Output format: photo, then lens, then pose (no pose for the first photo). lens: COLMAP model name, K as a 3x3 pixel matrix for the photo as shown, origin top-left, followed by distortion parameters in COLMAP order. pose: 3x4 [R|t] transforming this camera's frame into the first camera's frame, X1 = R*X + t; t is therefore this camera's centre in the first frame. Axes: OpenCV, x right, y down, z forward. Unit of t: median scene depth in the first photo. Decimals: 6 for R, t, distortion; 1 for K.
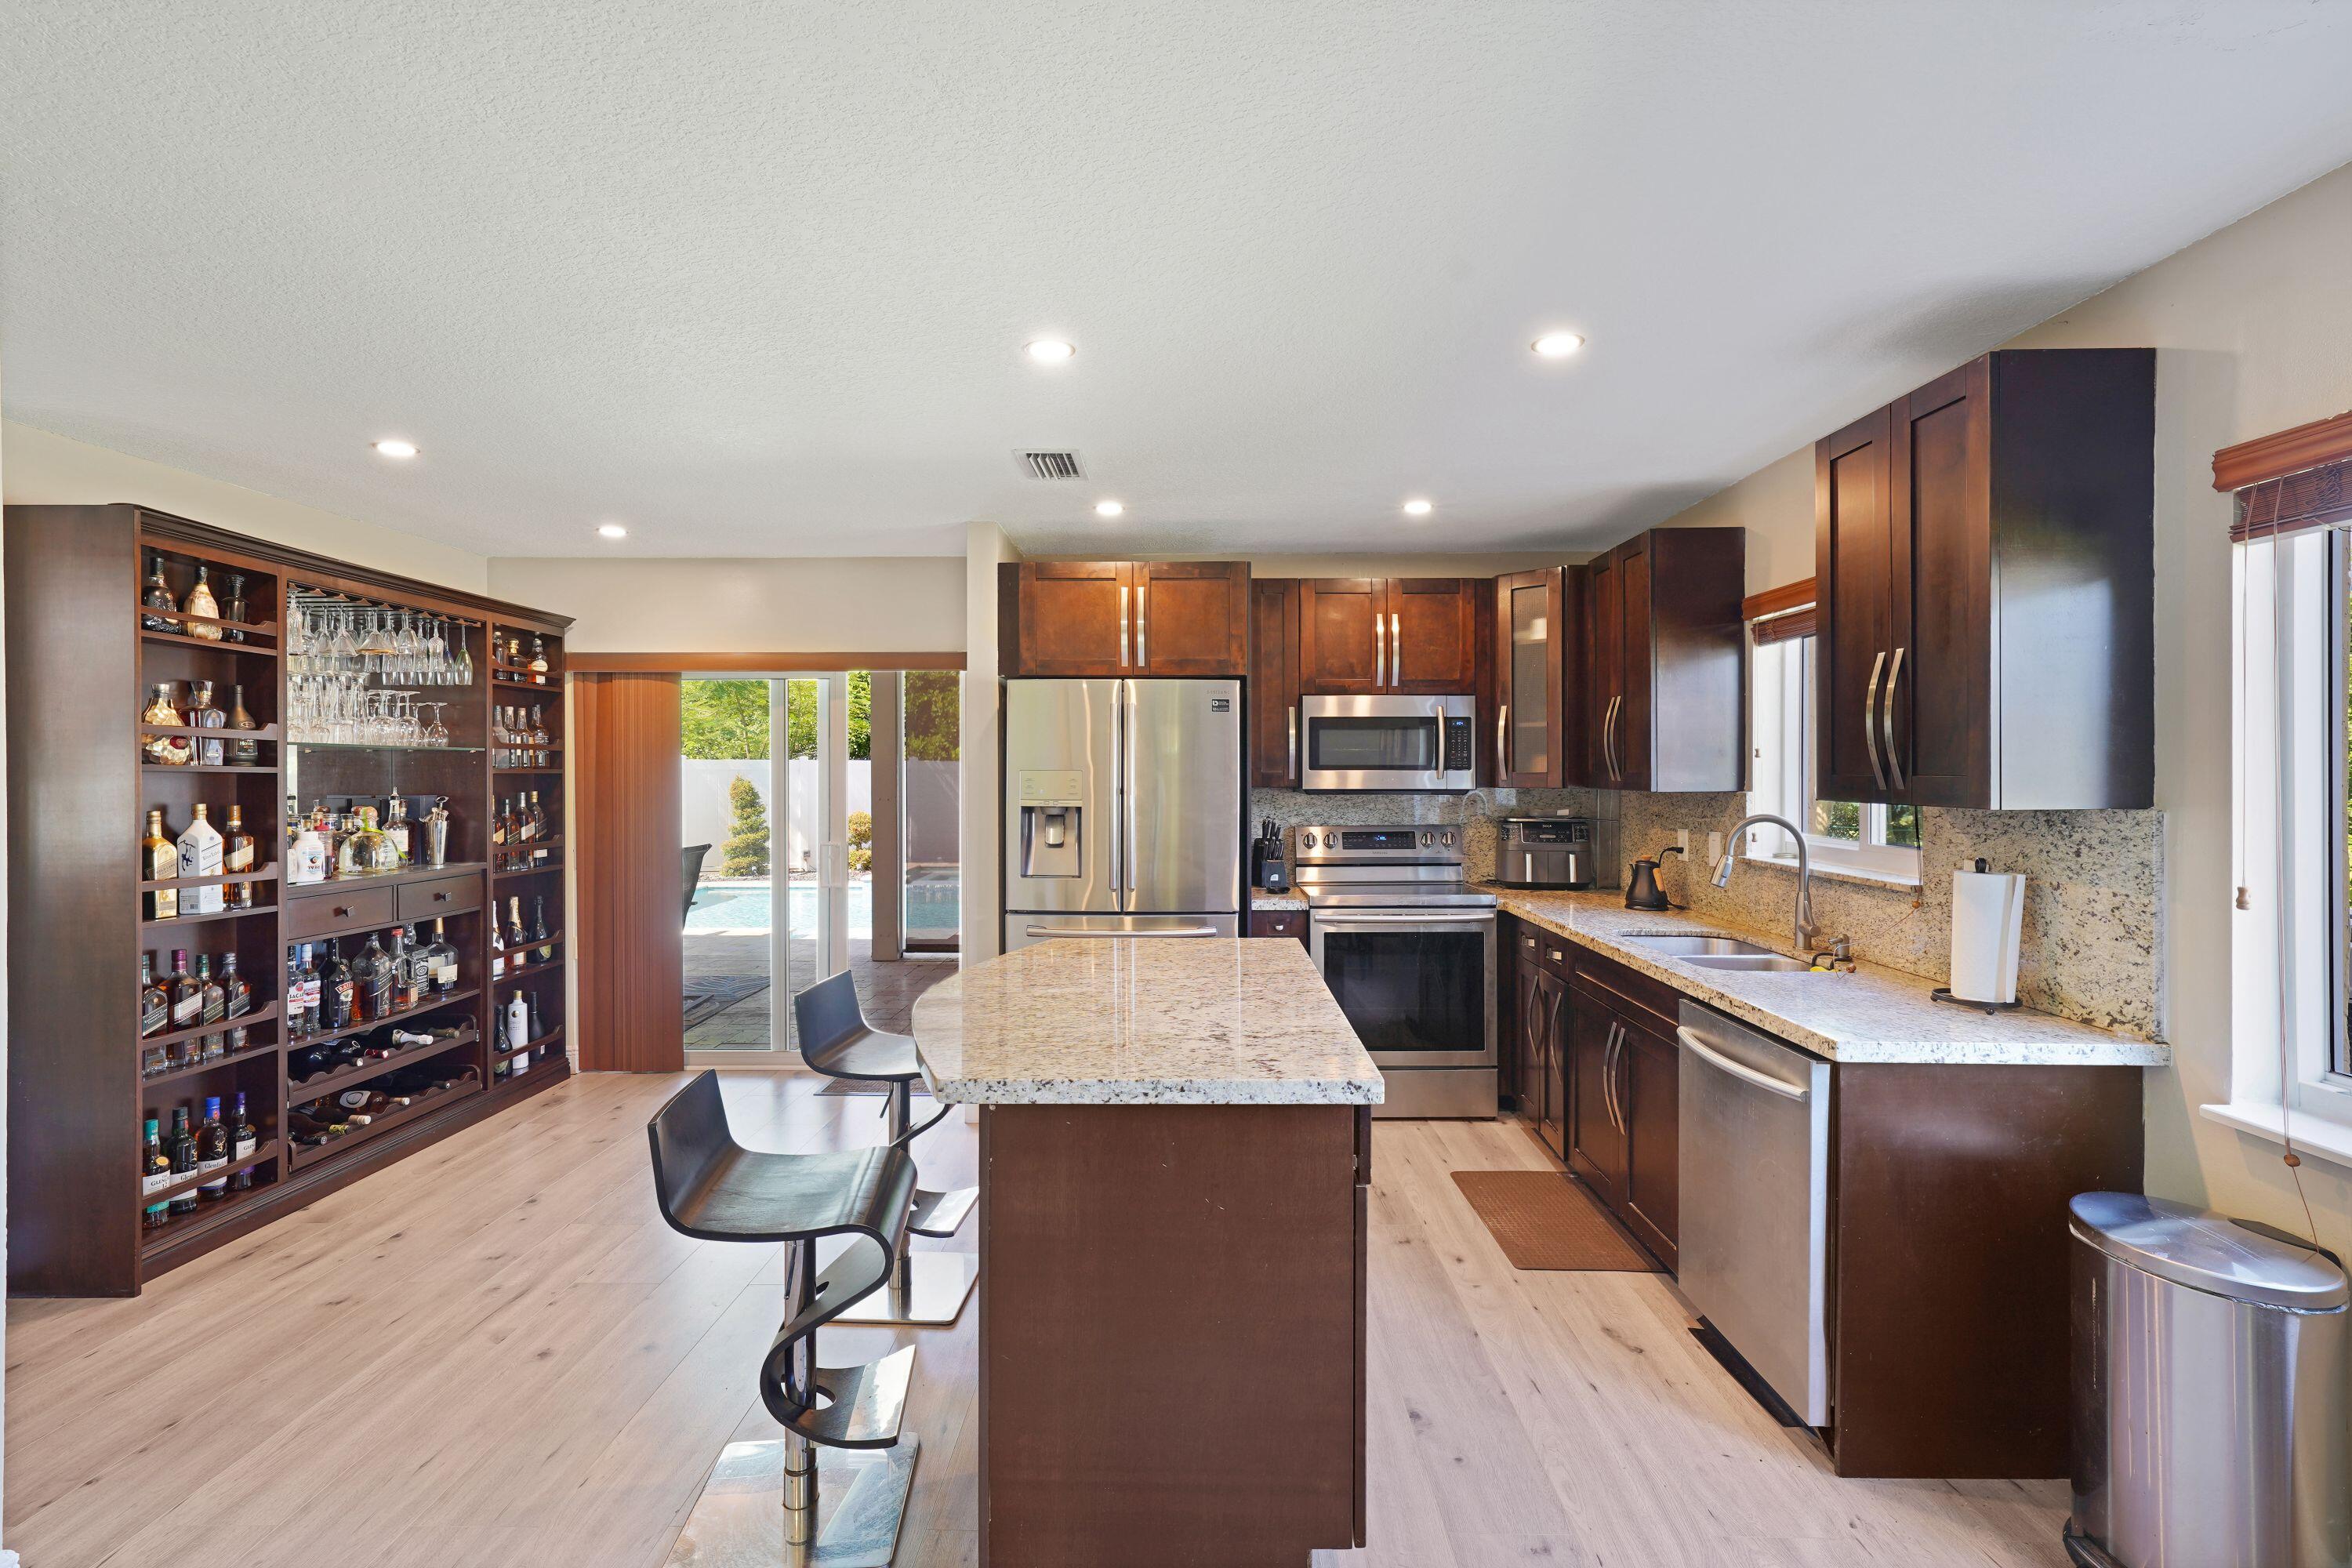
lens RADIAL K [[1101.9, 0, 1164.4], [0, 1101.9, 779.3], [0, 0, 1]] dist [0.001422, 0.000010]
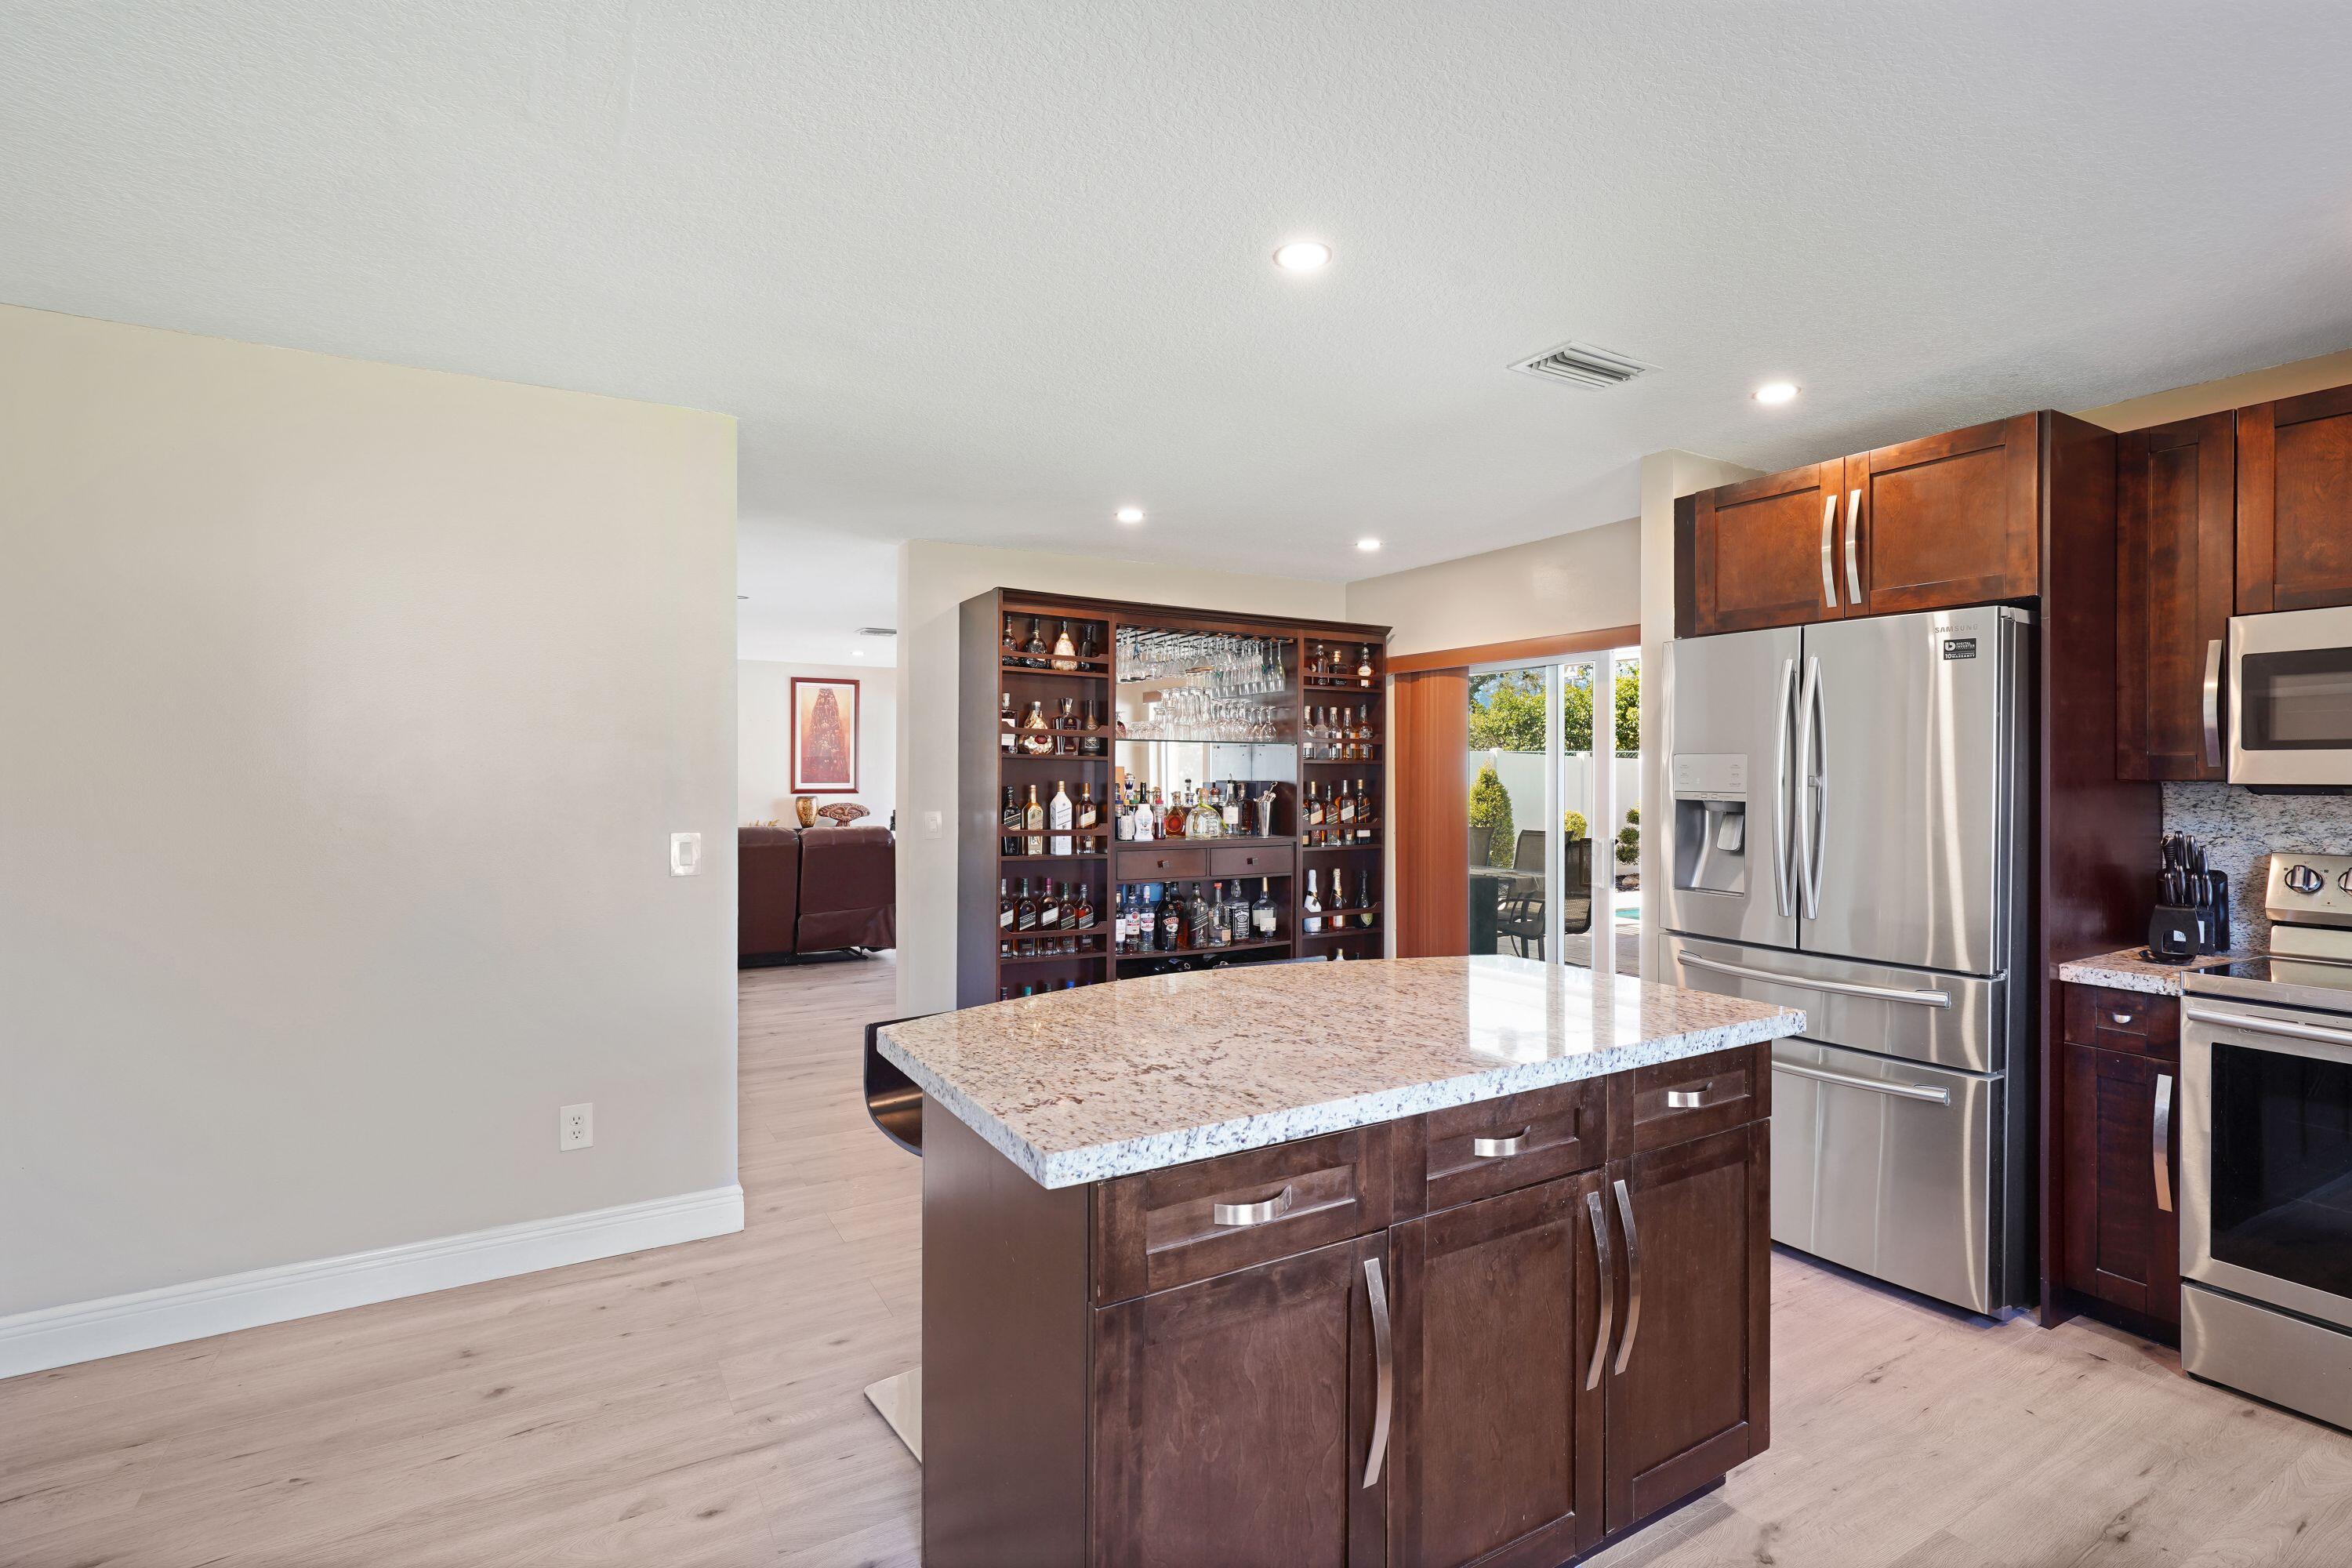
lens RADIAL K [[1070.0, 0, 1176.8], [0, 1070.0, 776.3], [0, 0, 1]] dist [-0.000401, 0.000233]
pose [[0.529305, 0.004581, -0.848419, 0.327278], [-0.009003, 0.999959, -0.000217, 0.010957], [0.848384, 0.007753, 0.529325, 0.278215]]
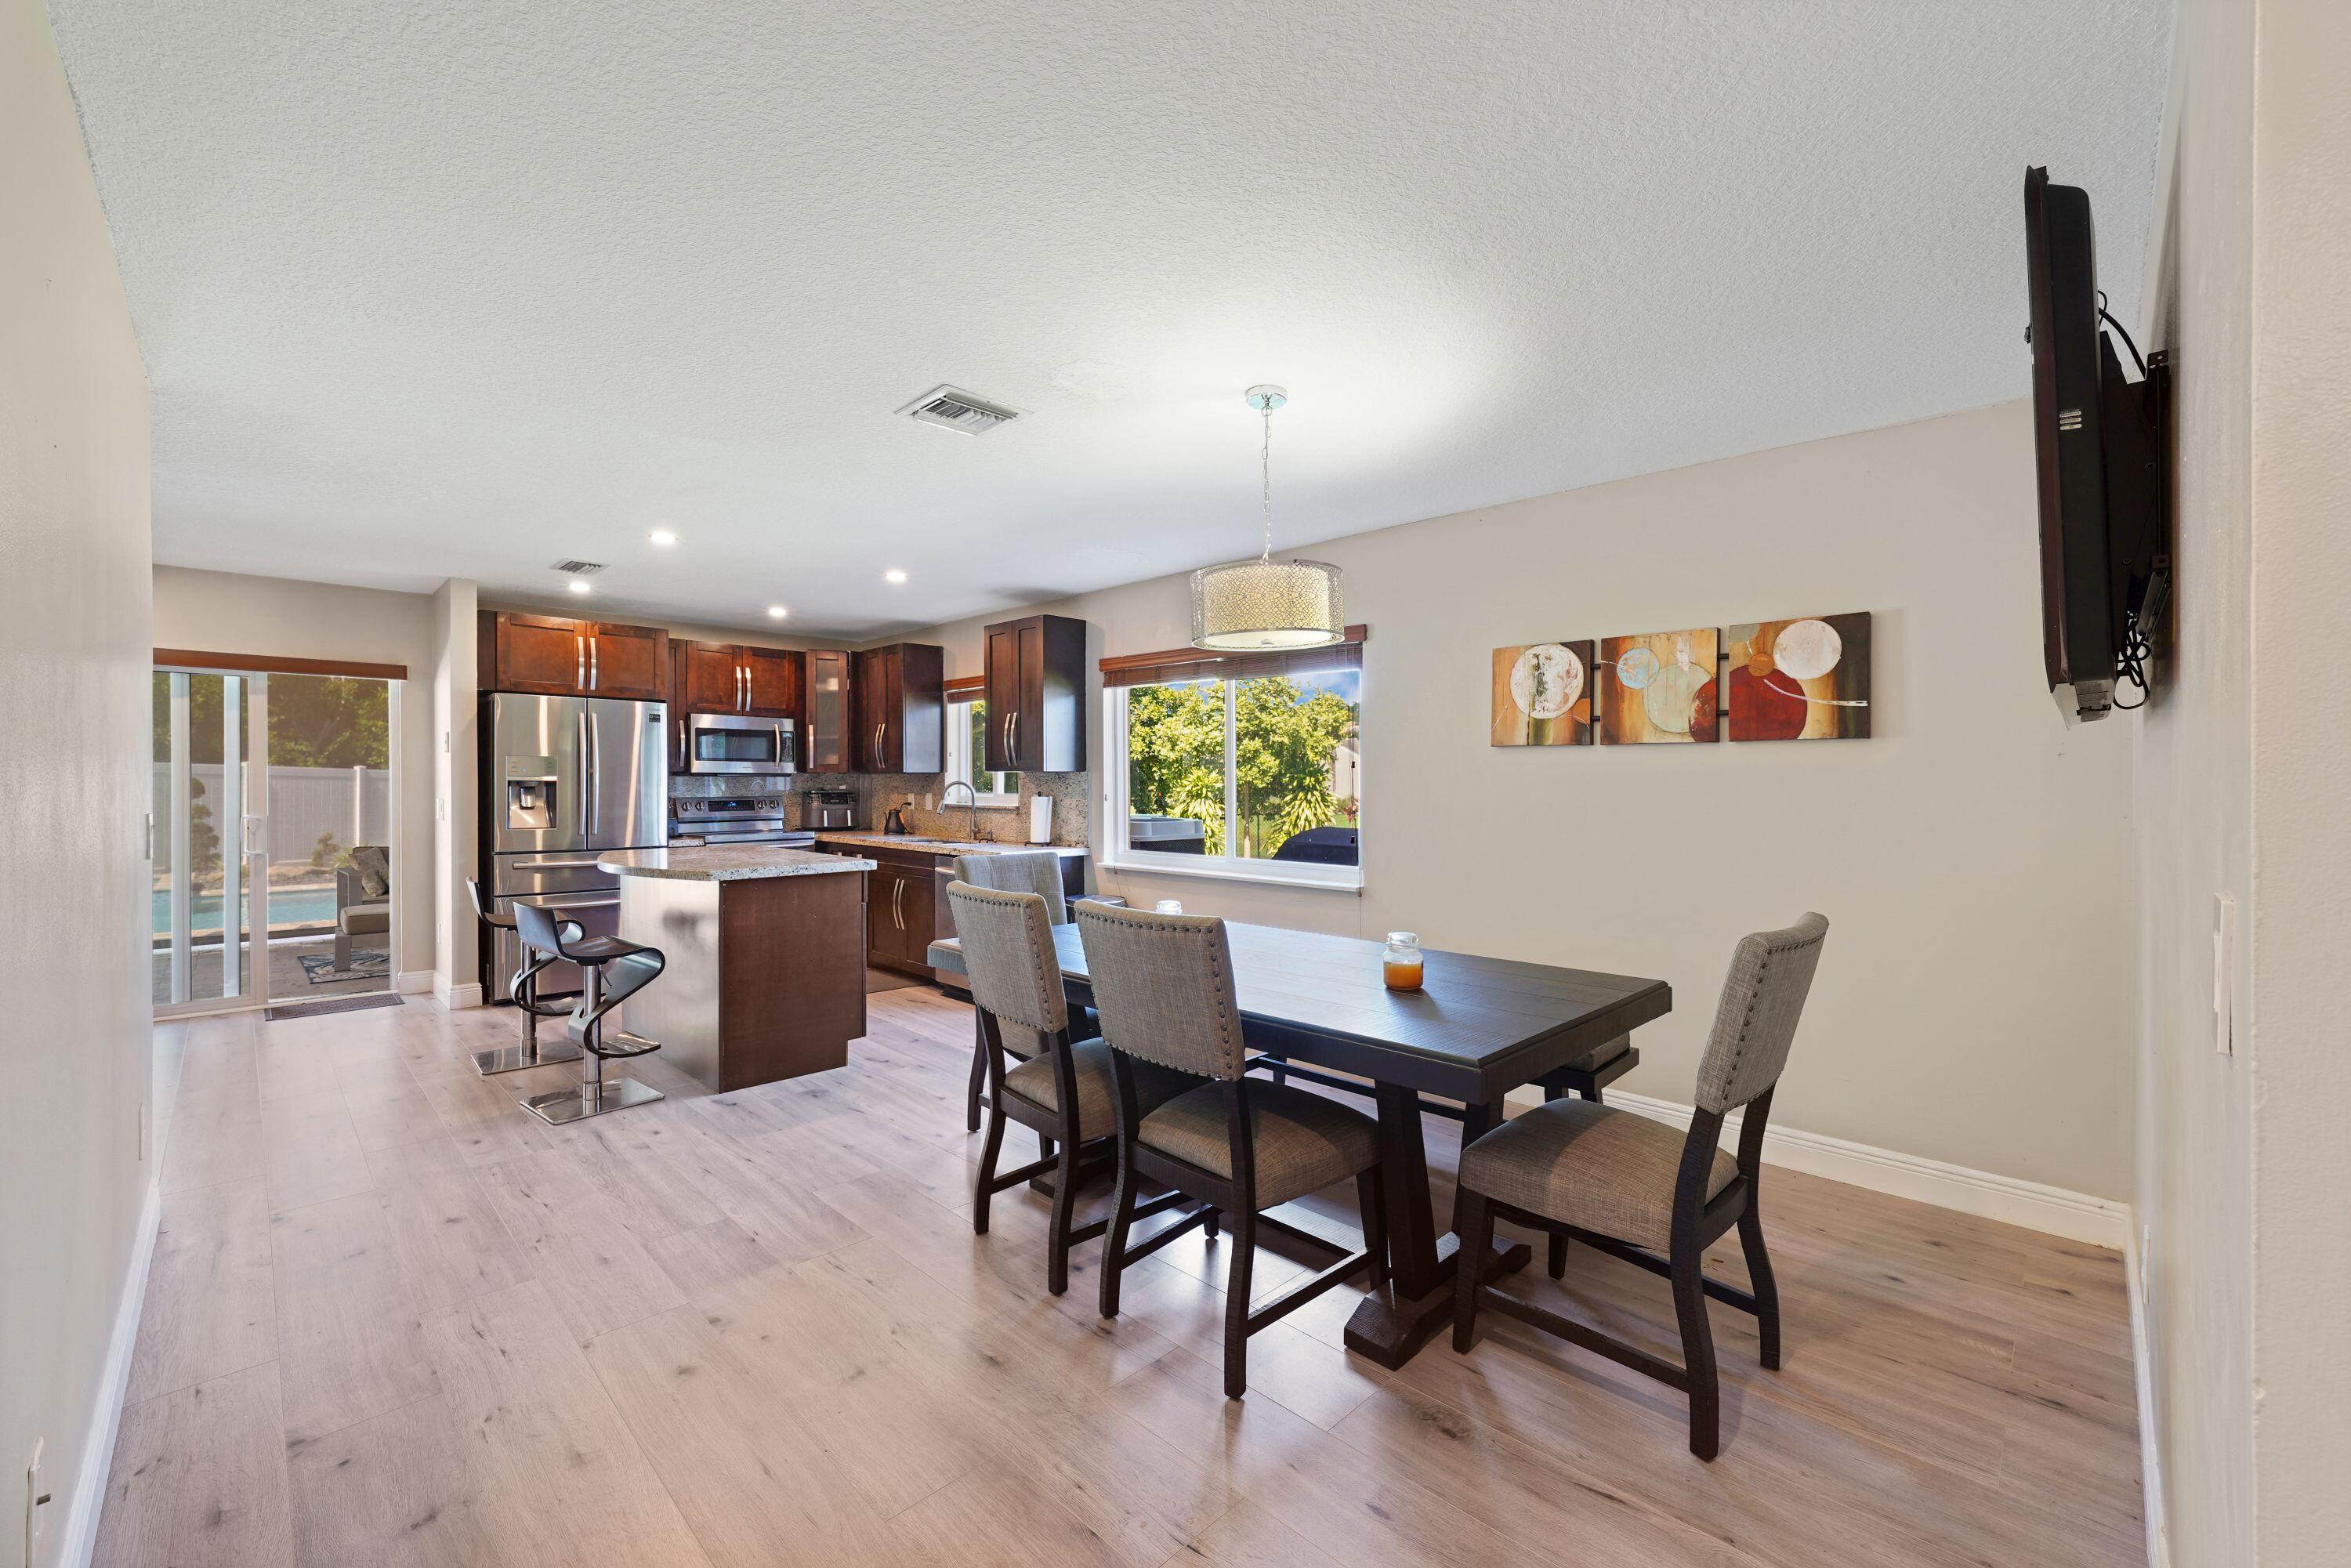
lens RADIAL K [[955.8, 0, 1165.2], [0, 955.8, 791.2], [0, 0, 1]] dist [-0.007059, 0.000089]
pose [[0.698314, -0.004371, 0.715779, -0.414919], [0.002633, 0.999990, 0.003538, 0.035499], [-0.715787, -0.000586, 0.698318, -0.493540]]
